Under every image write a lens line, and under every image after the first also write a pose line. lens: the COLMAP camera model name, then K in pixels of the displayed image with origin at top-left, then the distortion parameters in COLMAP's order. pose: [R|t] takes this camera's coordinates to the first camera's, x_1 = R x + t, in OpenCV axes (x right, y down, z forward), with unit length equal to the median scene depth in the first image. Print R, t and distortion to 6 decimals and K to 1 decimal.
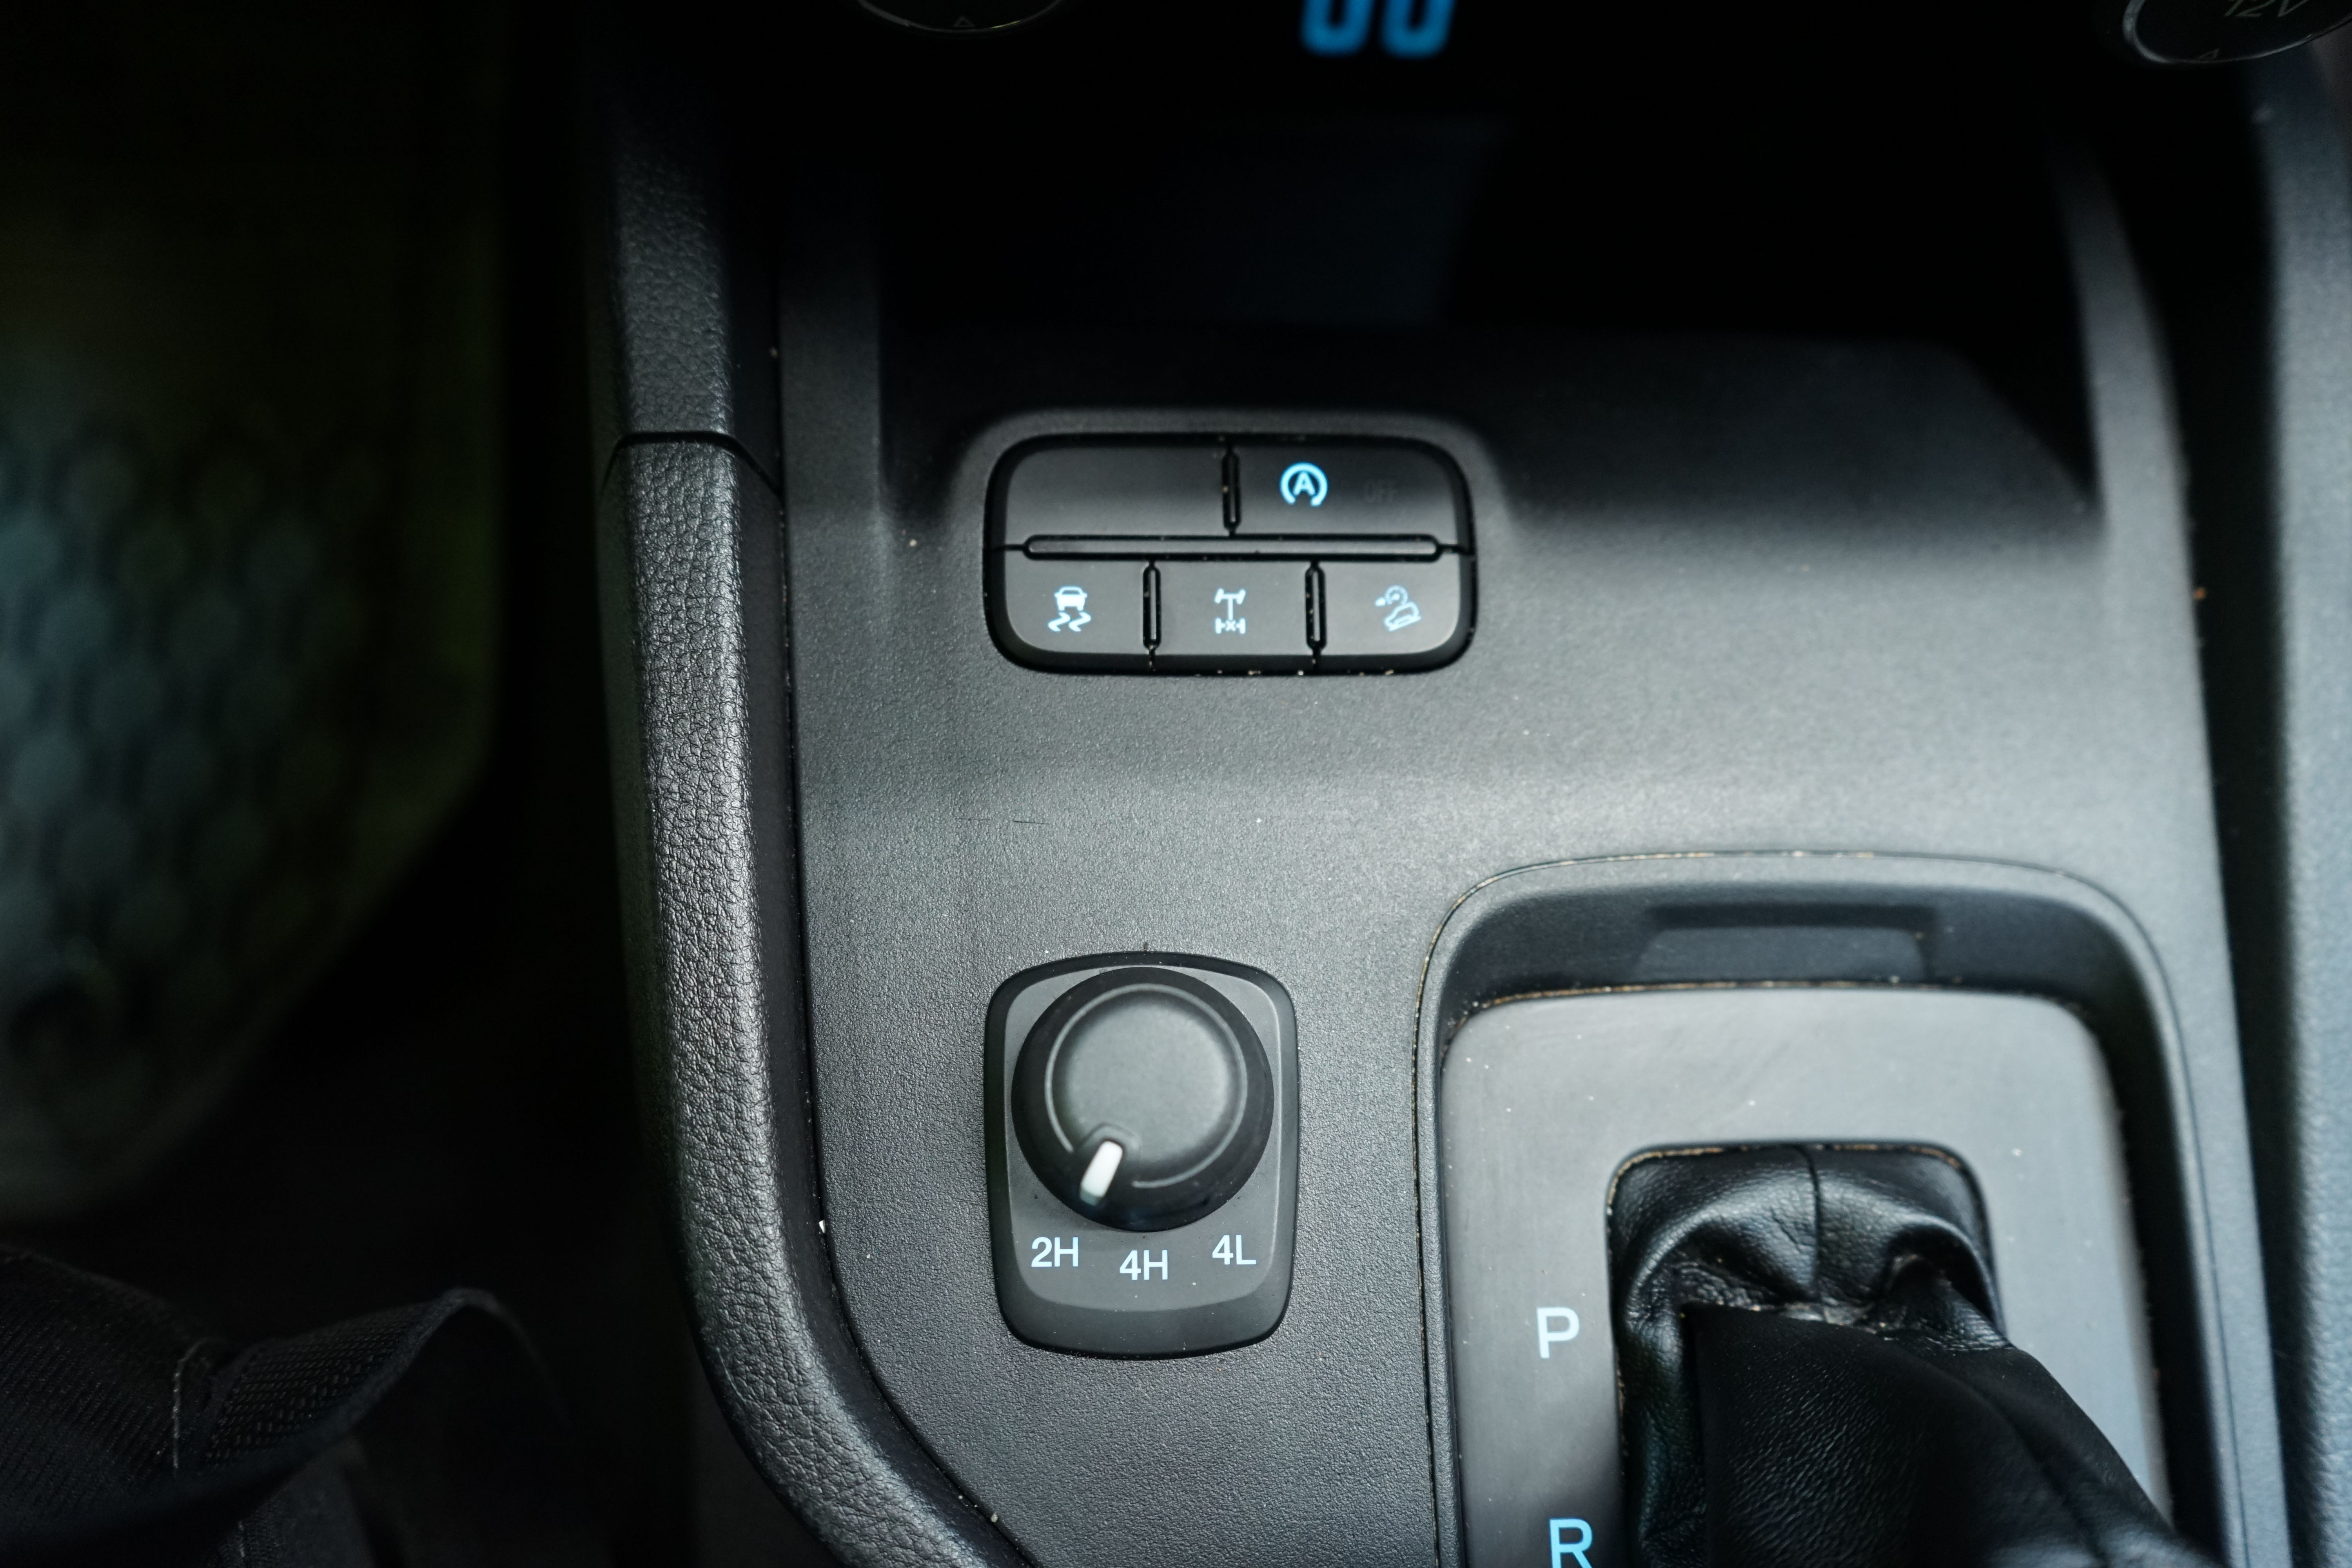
lens RADIAL K [[1892.7, 0, 1187.3], [0, 1892.7, 791.4], [0, 0, 1]] dist [0.000663, 0.001546]
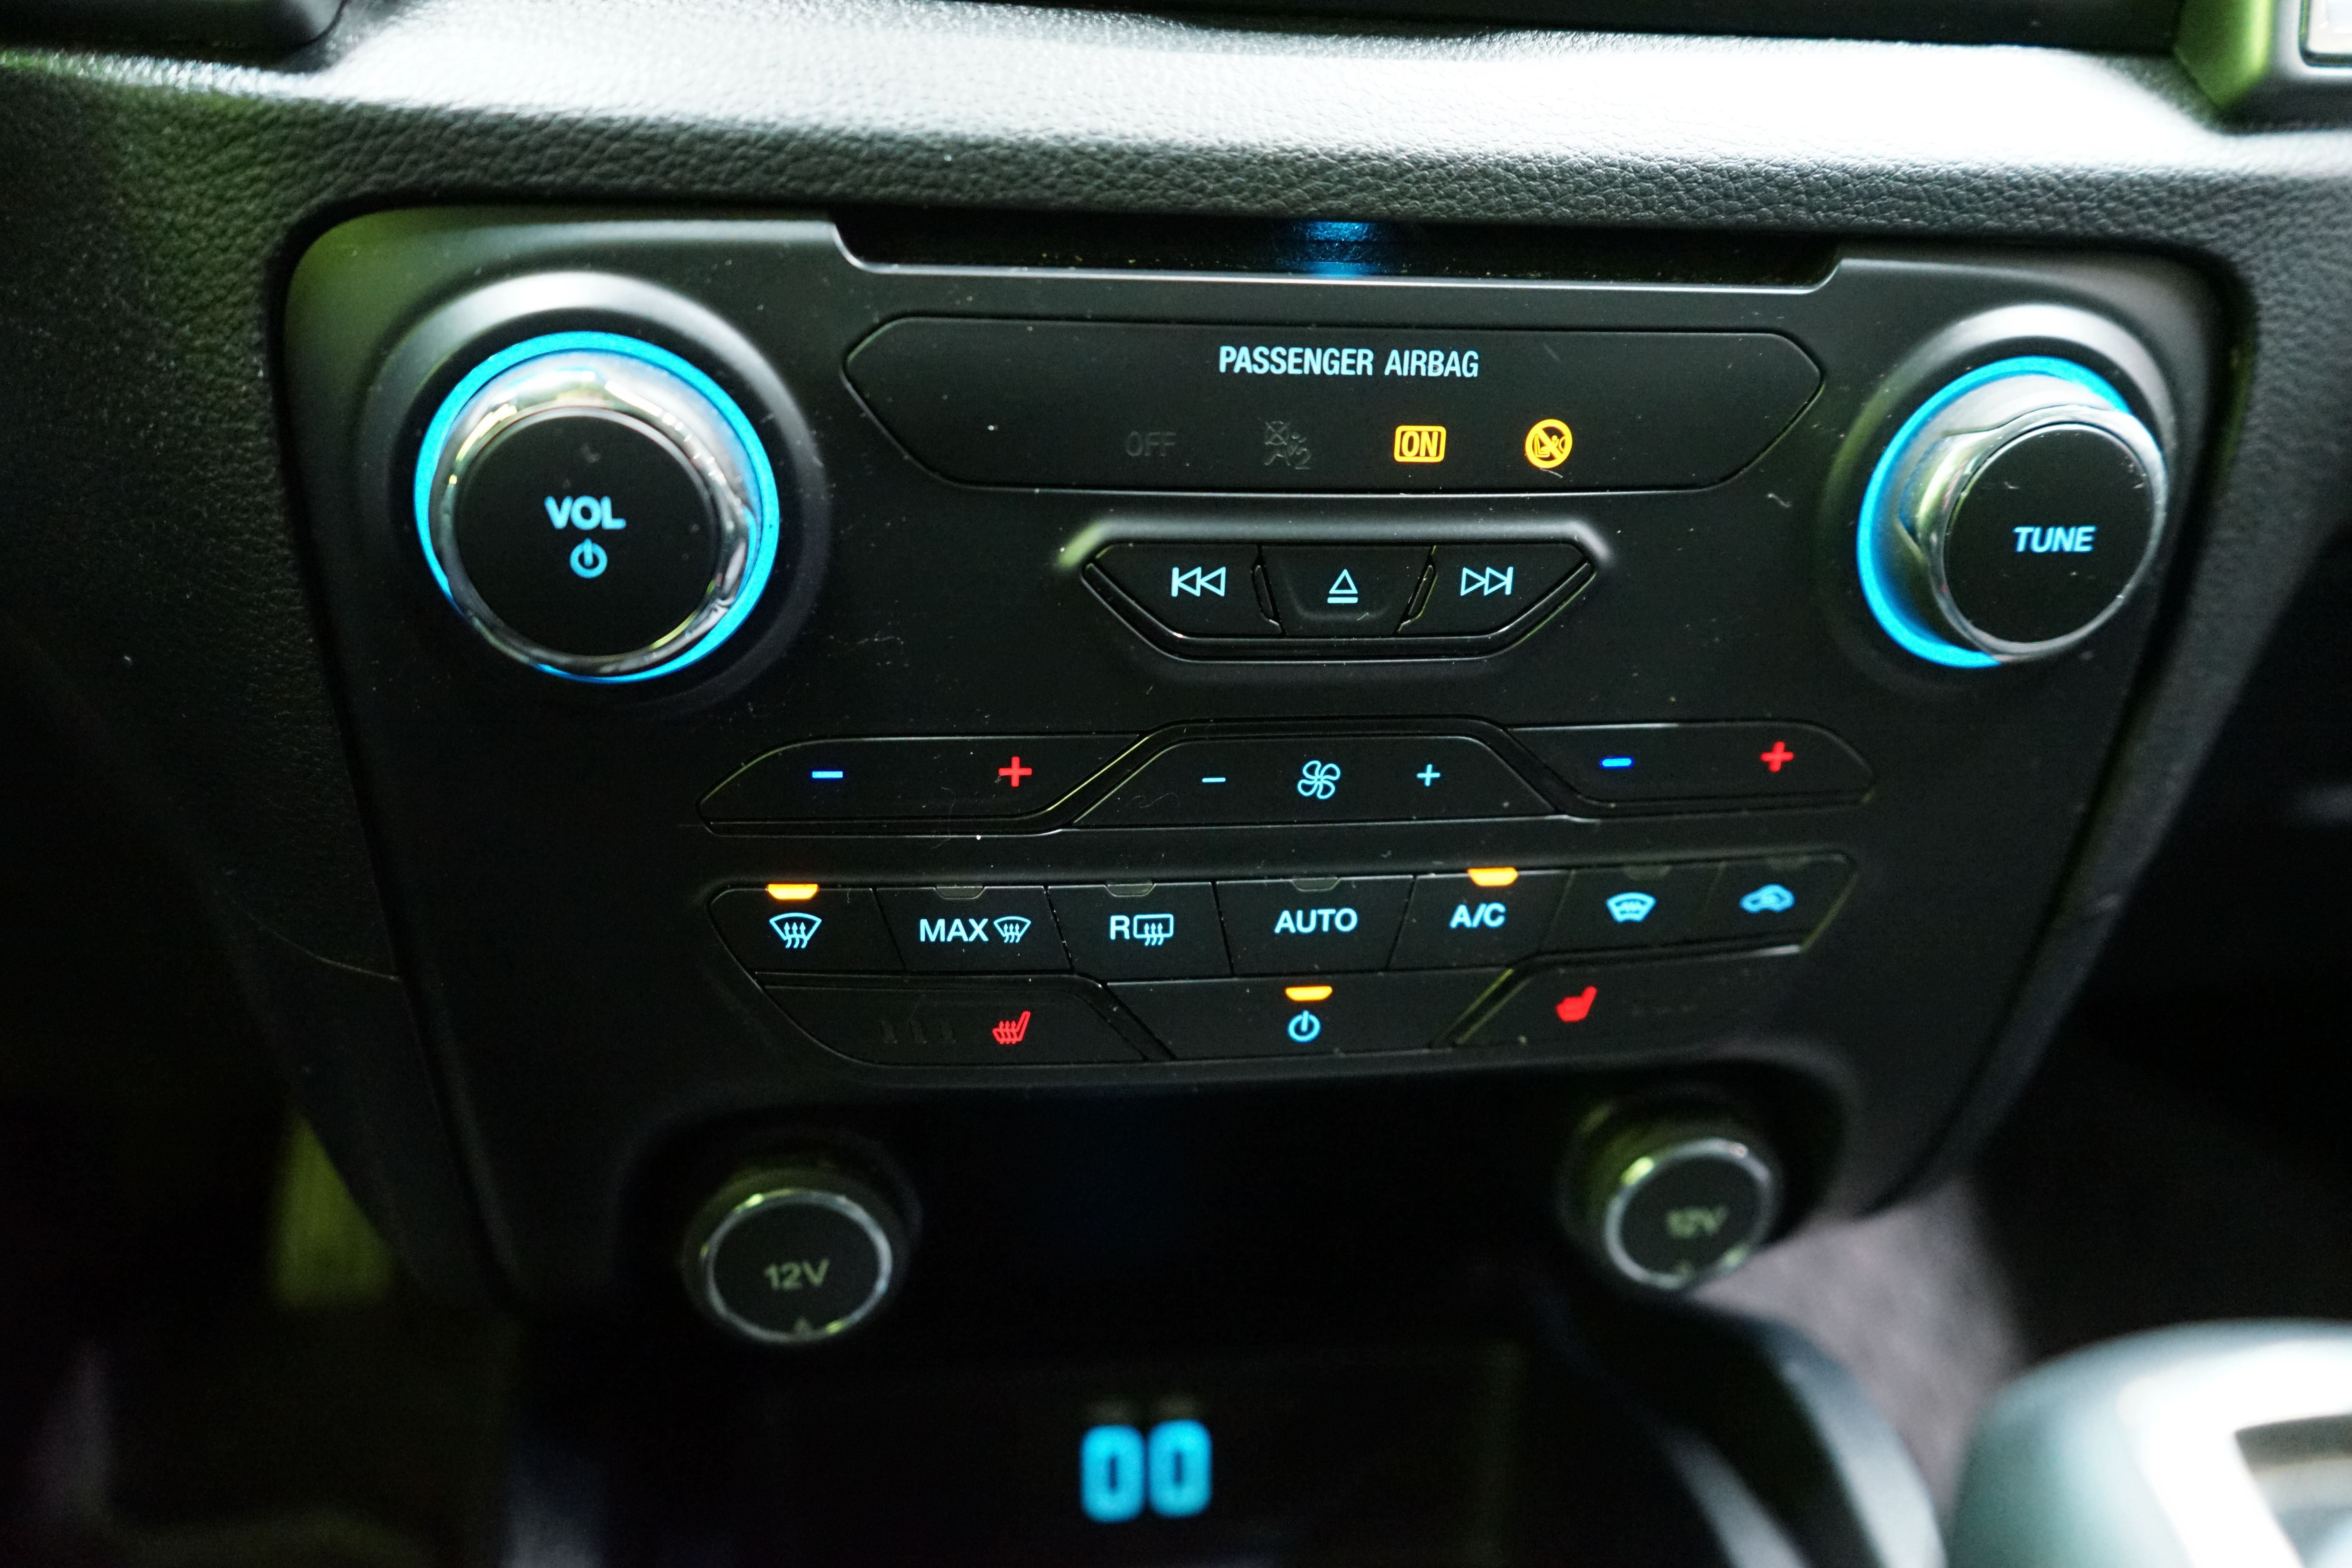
lens RADIAL K [[1892.7, 0, 1197.2], [0, 1892.7, 780.2], [0, 0, 1]] dist [0.000663, 0.001546]
pose [[0.989559, -0.074213, 0.123555, 0.022382], [0.143210, 0.602995, -0.784786, 0.413285], [-0.016261, 0.794286, 0.607327, -0.145665]]
